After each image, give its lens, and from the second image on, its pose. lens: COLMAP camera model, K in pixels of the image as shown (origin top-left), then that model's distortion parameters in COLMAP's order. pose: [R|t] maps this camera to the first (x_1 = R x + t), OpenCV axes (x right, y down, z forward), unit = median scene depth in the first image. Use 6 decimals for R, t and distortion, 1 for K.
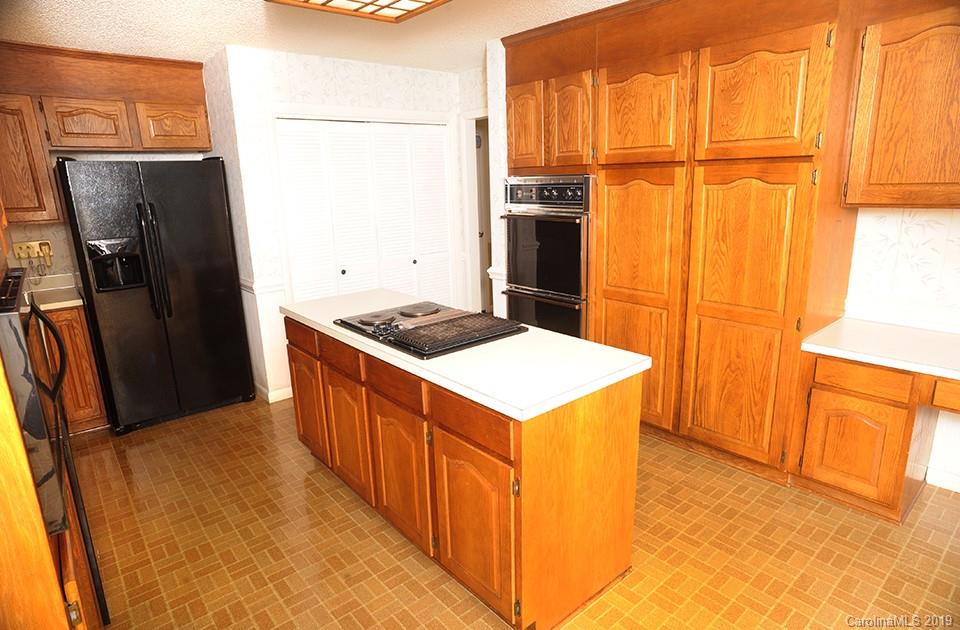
lens RADIAL K [[543.0, 0, 482.1], [0, 543.0, 316.3], [0, 0, 1]] dist [-0.080362, 0.036321]
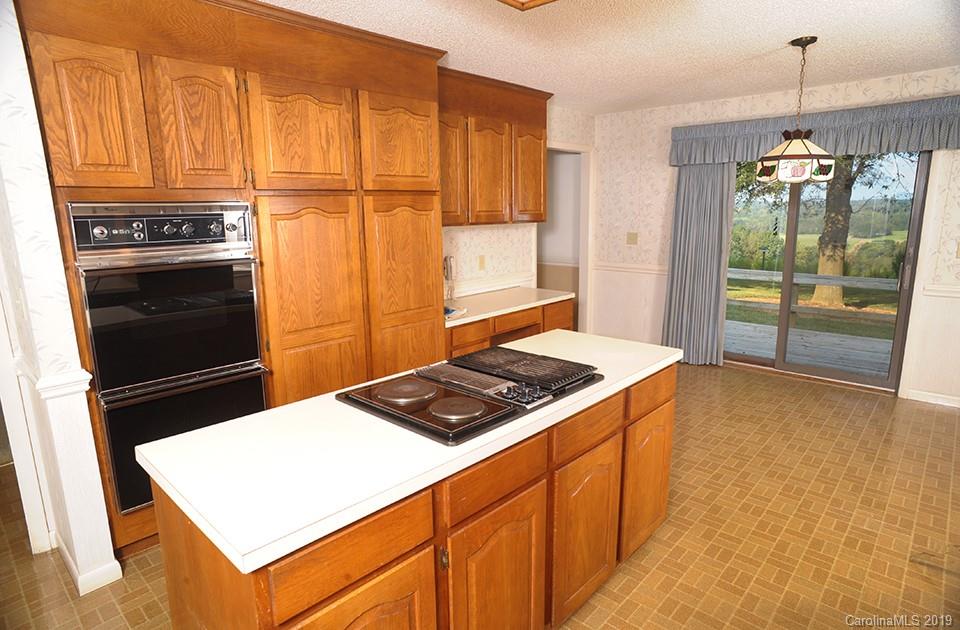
lens RADIAL K [[543.0, 0, 470.4], [0, 543.0, 320.7], [0, 0, 1]] dist [-0.080362, 0.036321]
pose [[-0.108129, -0.174800, 0.978649, -0.723406], [0.254056, 0.946874, 0.197195, -0.196900], [-0.961126, 0.269954, -0.057976, 0.903182]]
